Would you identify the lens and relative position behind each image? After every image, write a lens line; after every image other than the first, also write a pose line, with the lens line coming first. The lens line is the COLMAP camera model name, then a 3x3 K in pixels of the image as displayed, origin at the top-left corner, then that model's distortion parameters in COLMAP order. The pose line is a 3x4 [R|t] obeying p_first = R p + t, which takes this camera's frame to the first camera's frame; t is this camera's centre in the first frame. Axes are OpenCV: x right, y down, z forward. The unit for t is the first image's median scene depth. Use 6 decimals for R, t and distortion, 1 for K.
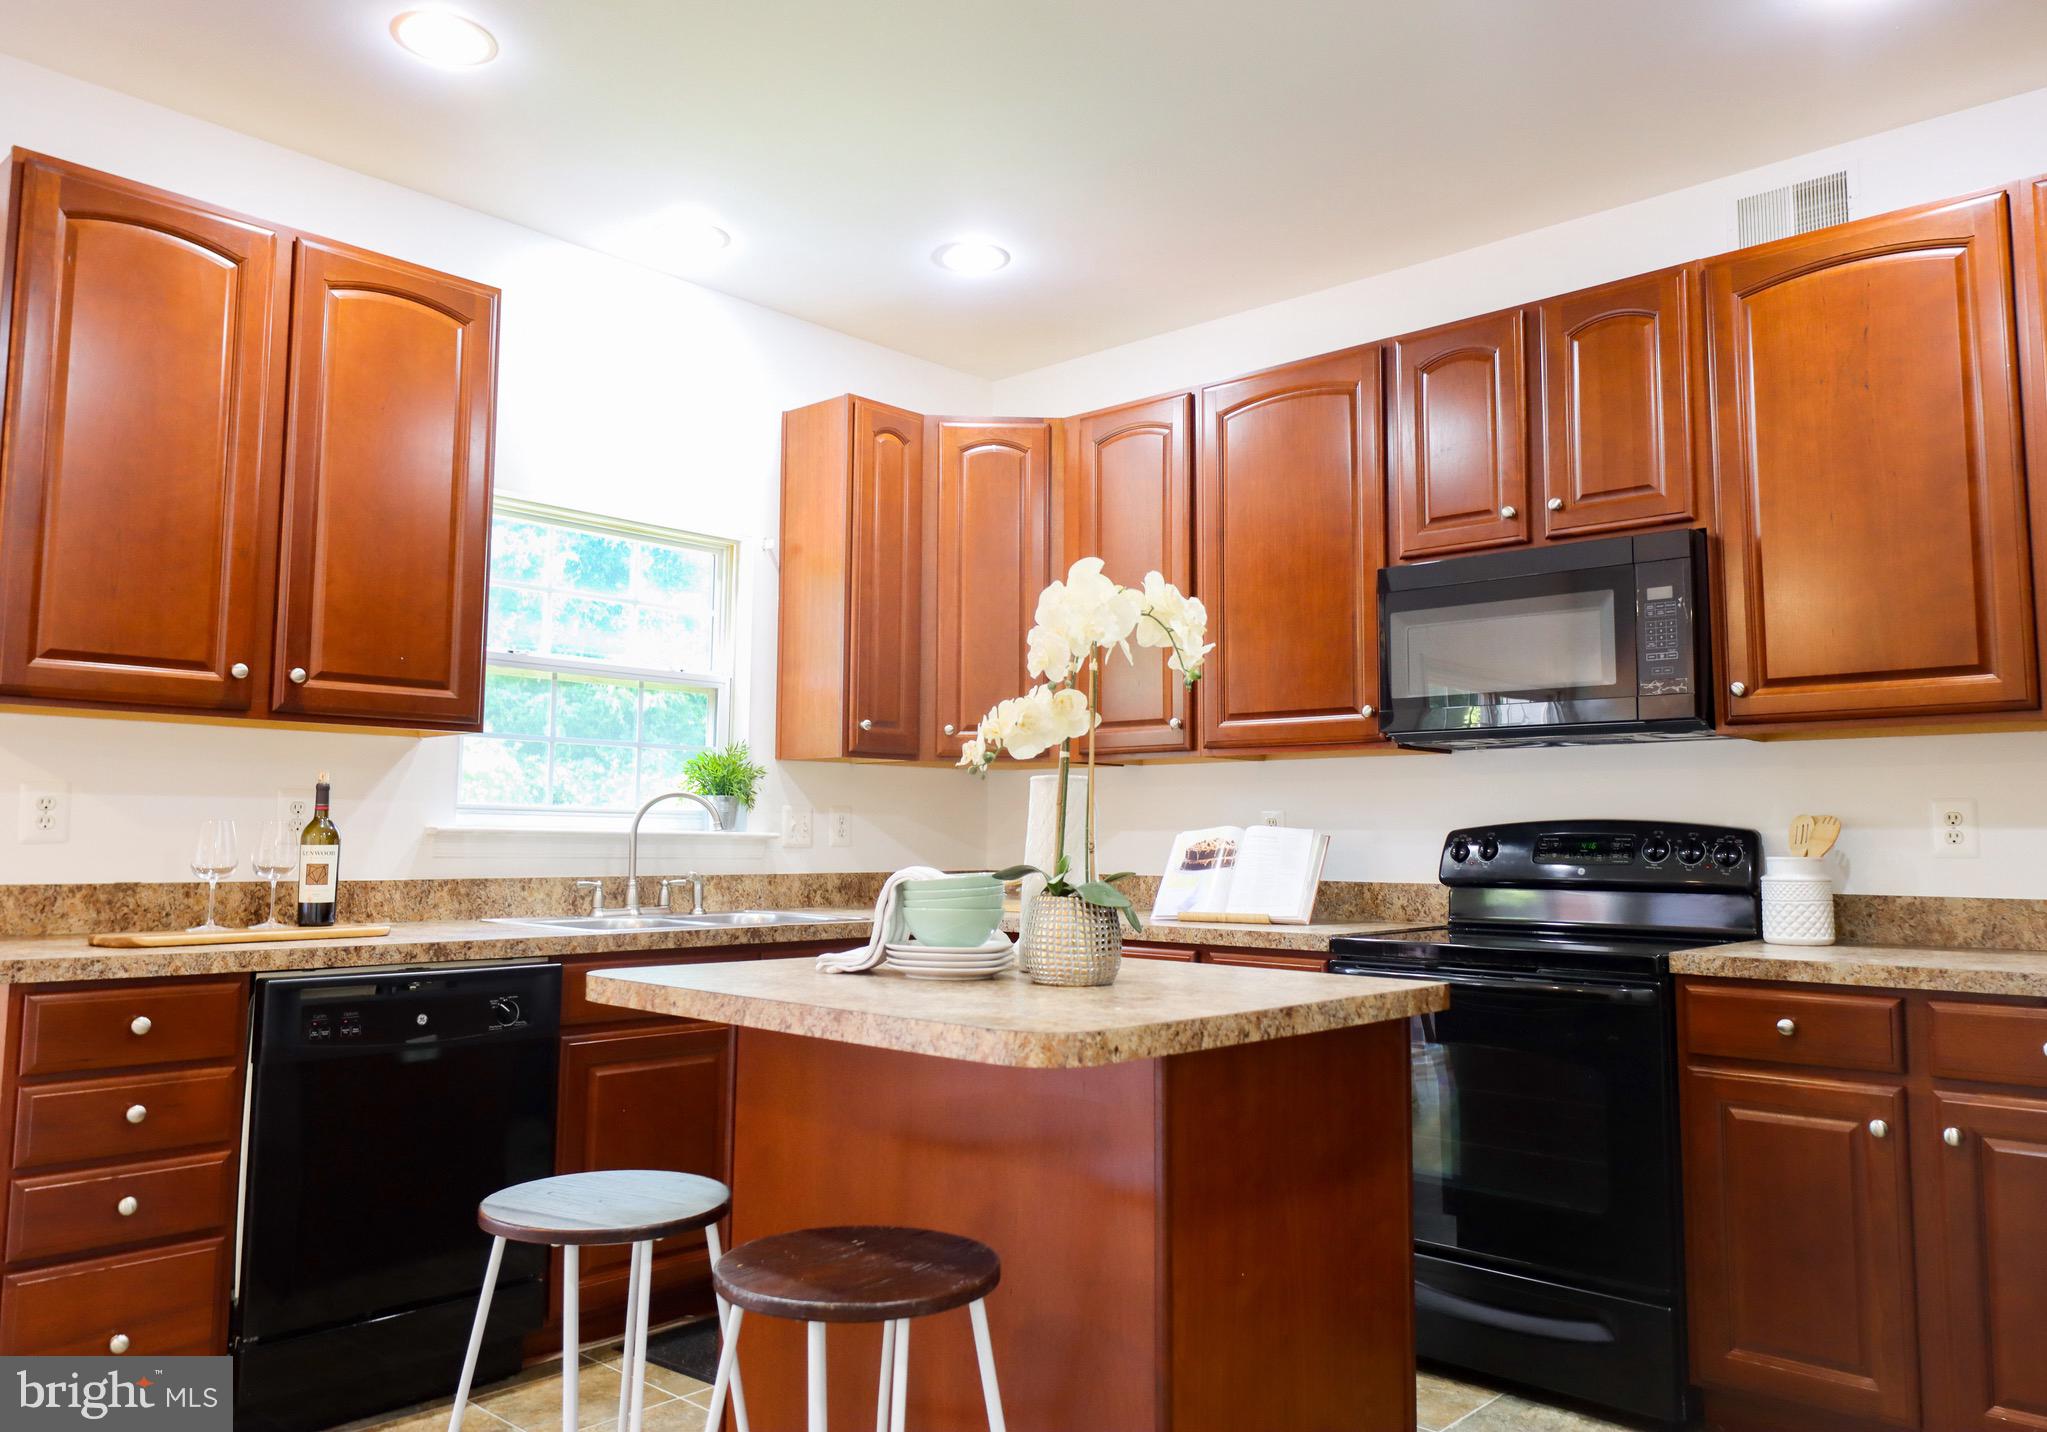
lens RADIAL K [[1520.0, 0, 1016.7], [0, 1520.0, 709.6], [0, 0, 1]] dist [-0.001621, 0.002882]
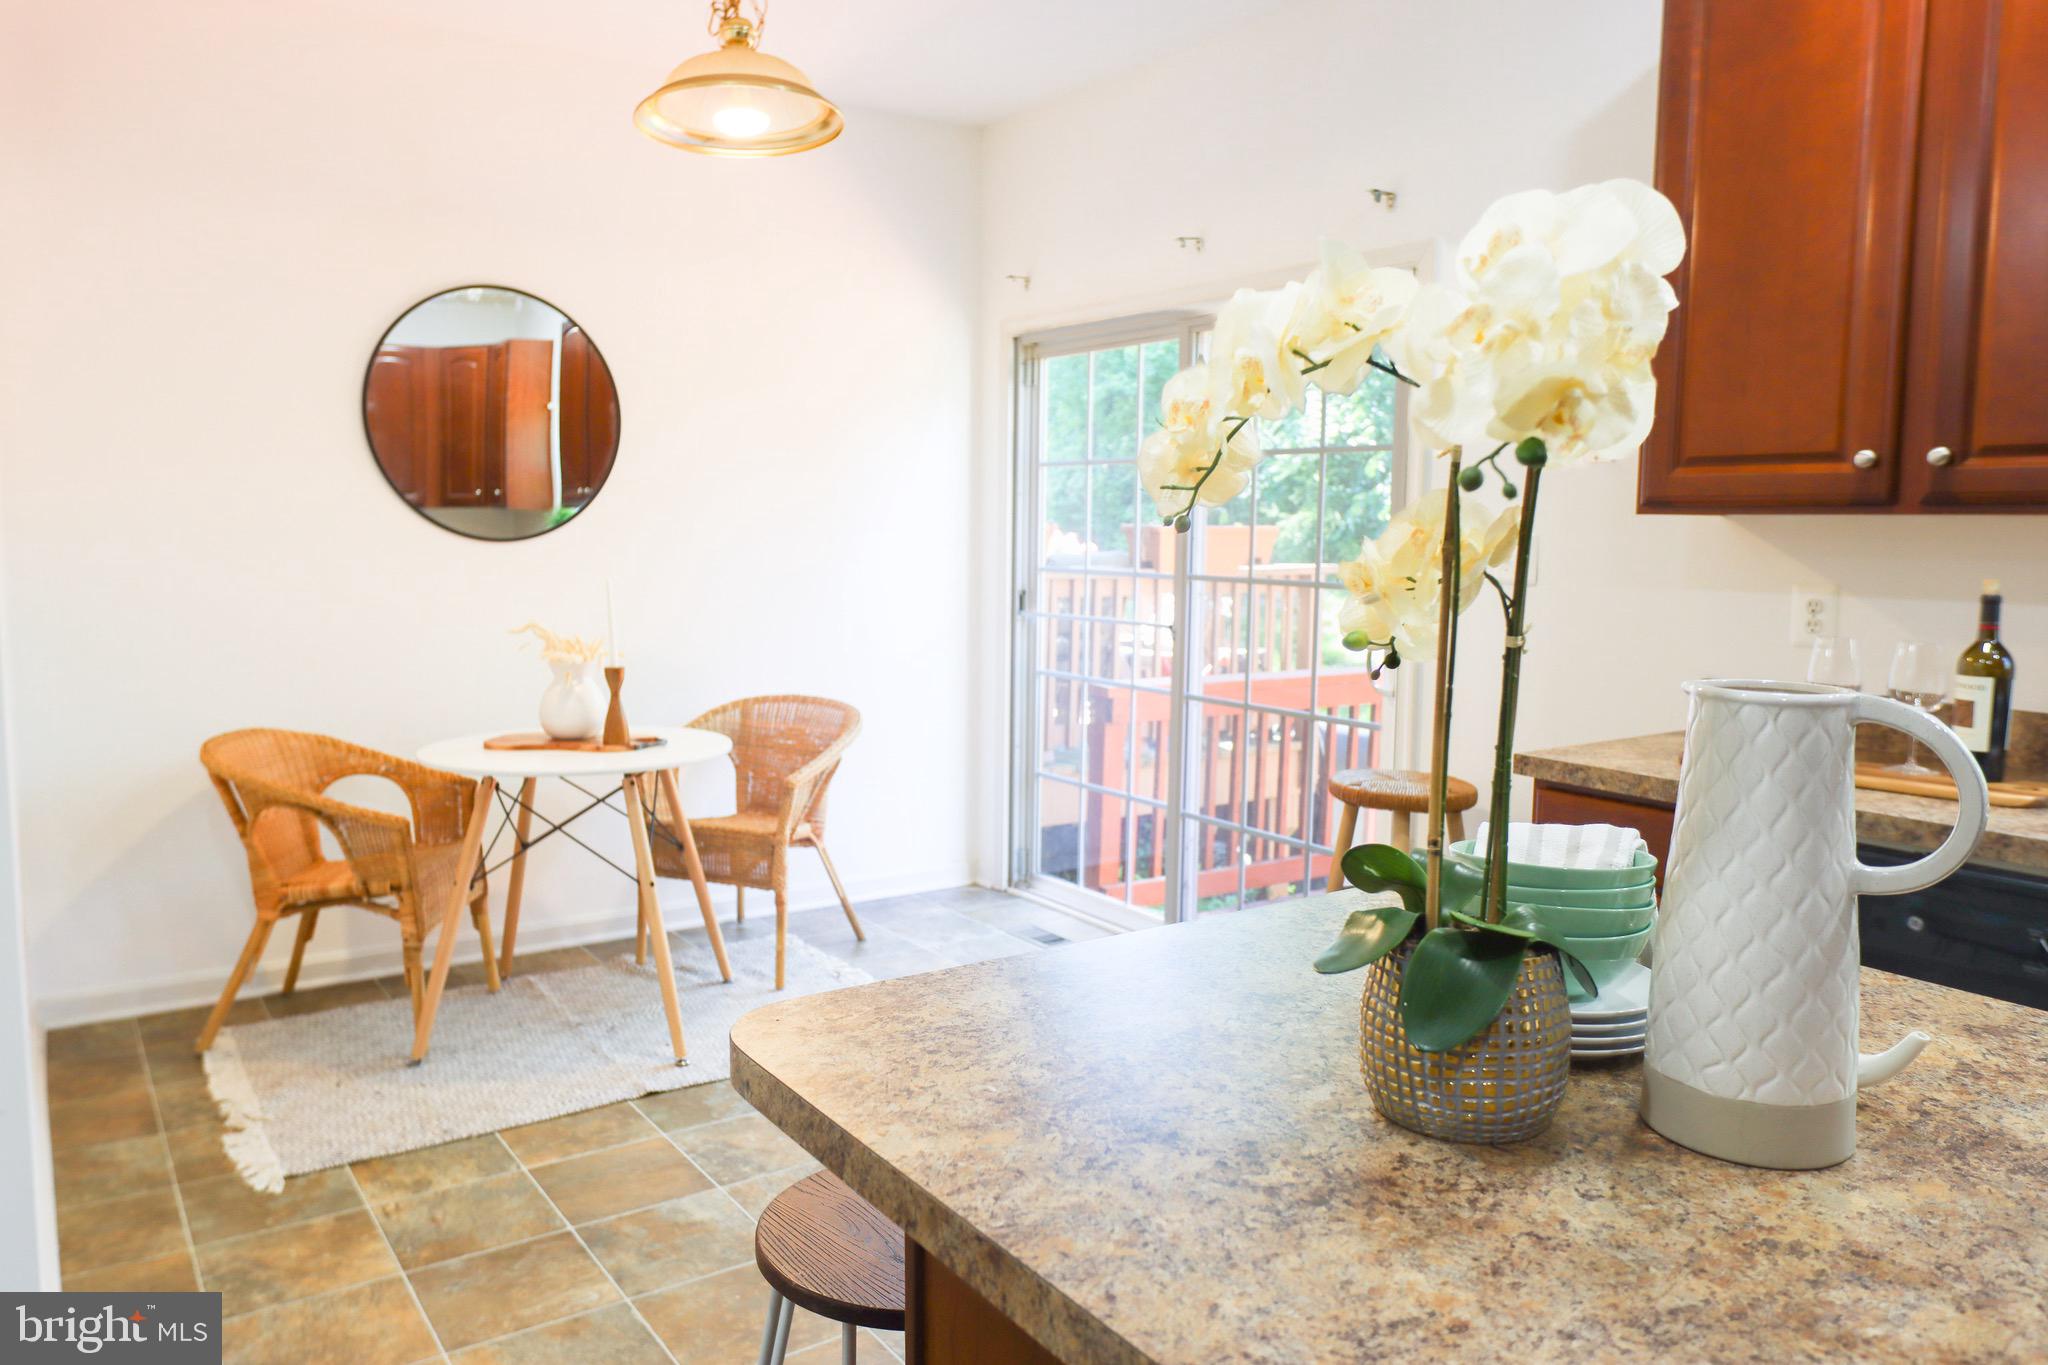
lens RADIAL K [[1461.6, 0, 1021.5], [0, 1461.6, 680.3], [0, 0, 1]] dist [0.012183, -0.000960]
pose [[-0.208158, 0.096423, -0.973331, 0.371213], [0.075047, 0.993770, 0.082398, -0.005911], [0.975212, -0.055894, -0.214097, 0.698156]]
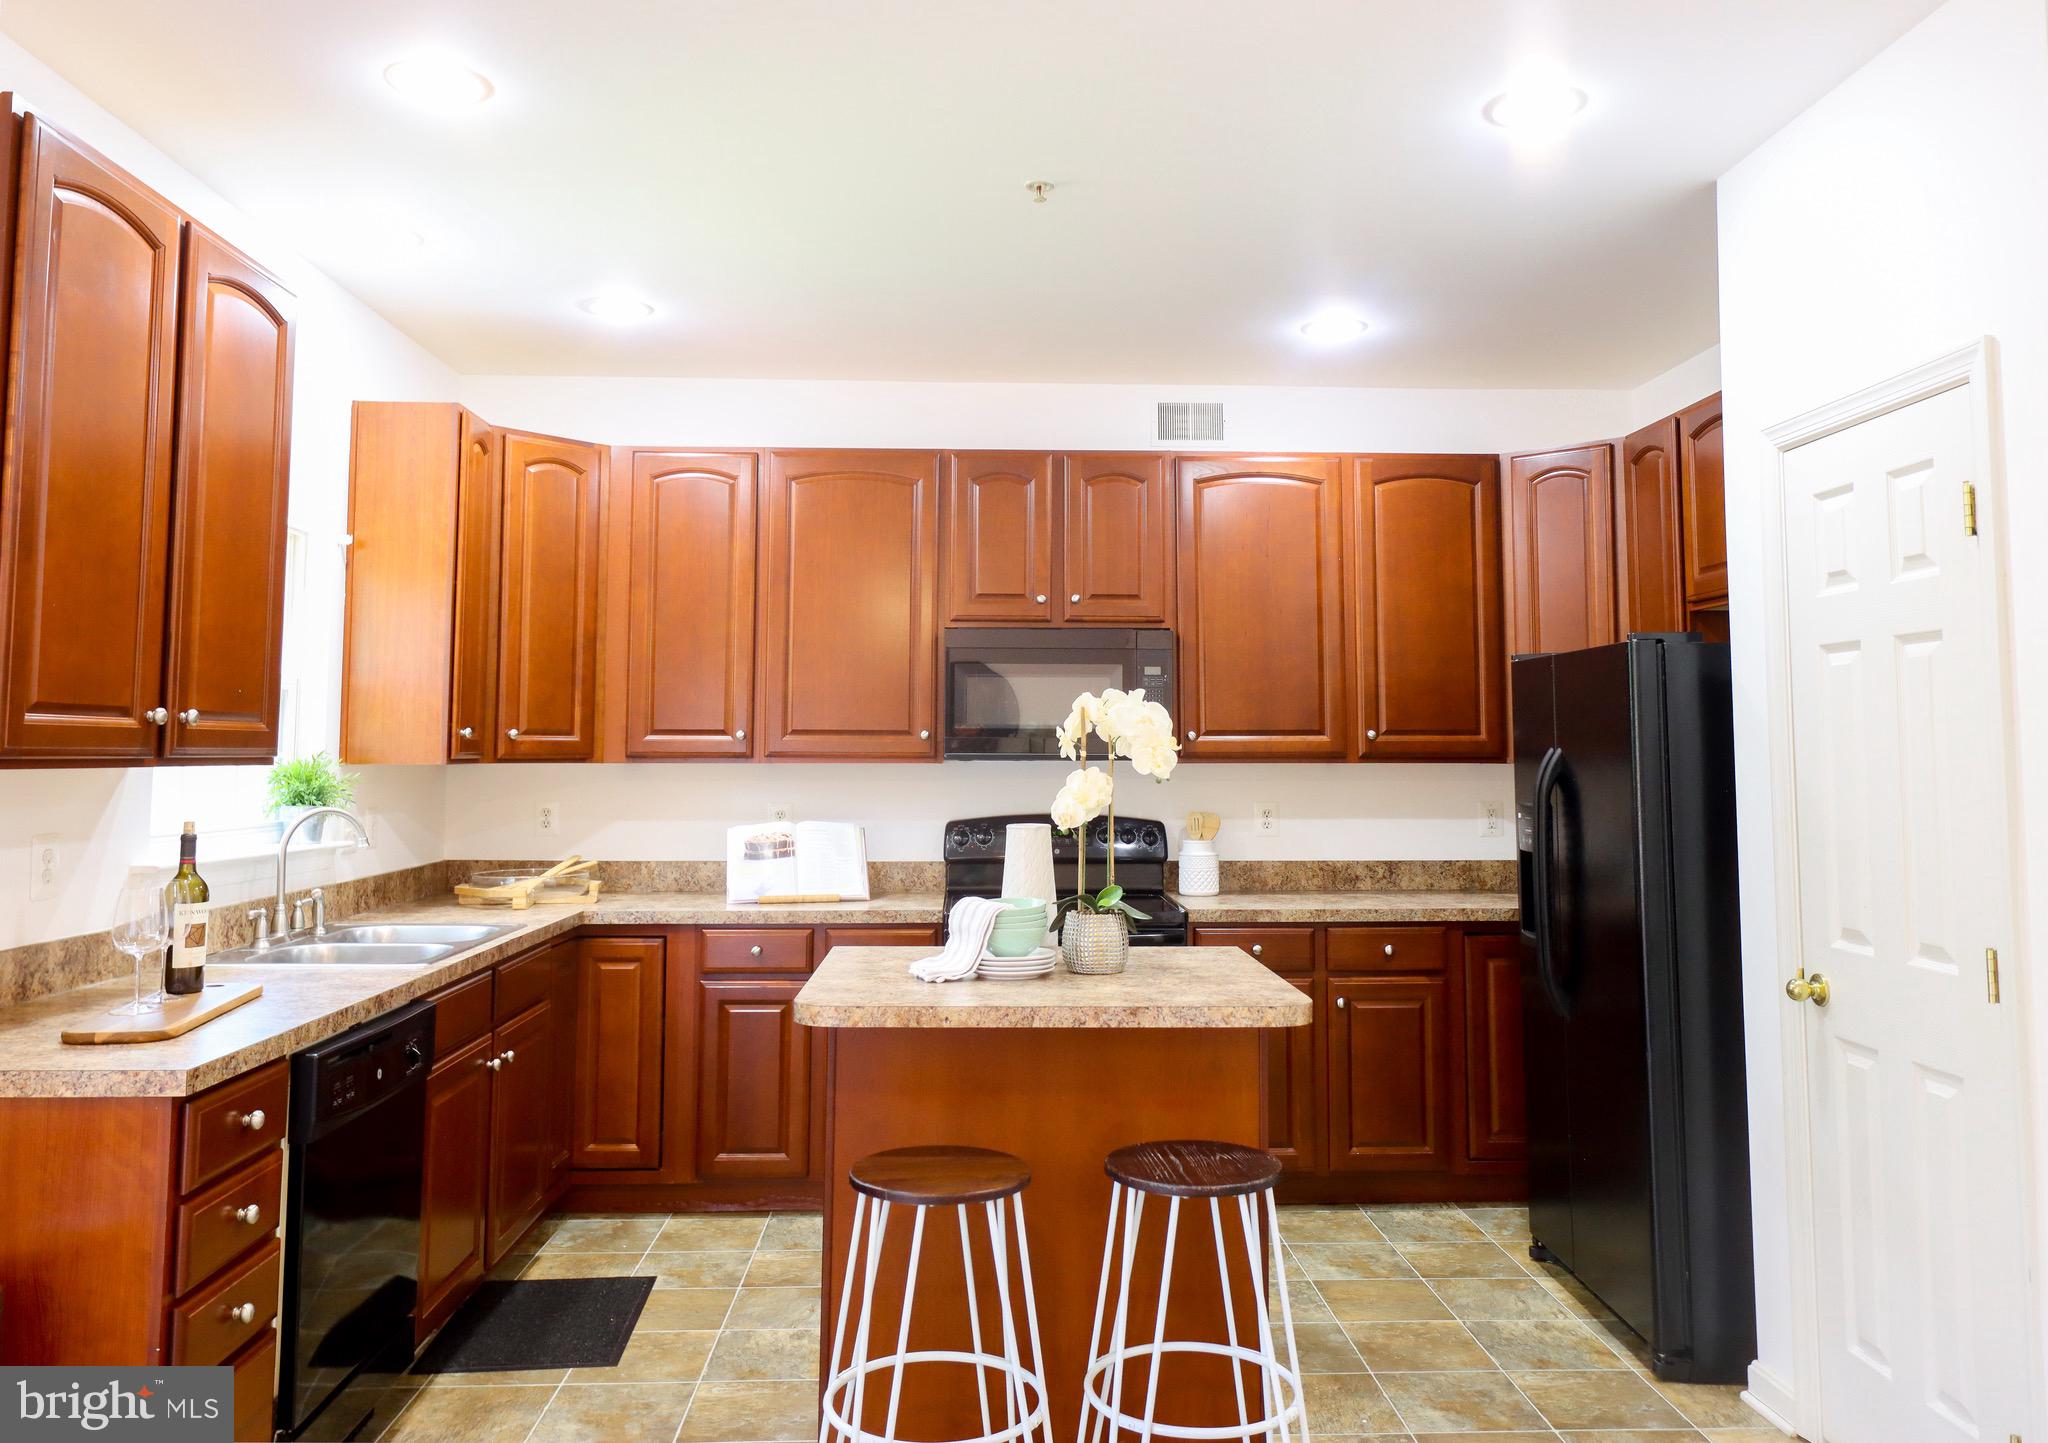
lens RADIAL K [[1548.2, 0, 1041.4], [0, 1548.2, 655.1], [0, 0, 1]] dist [0.006002, -0.007024]
pose [[0.693631, 0.039856, 0.719227, -0.789008], [-0.060027, 0.998193, 0.002575, -0.091970], [-0.717825, -0.044959, 0.694770, 0.003306]]
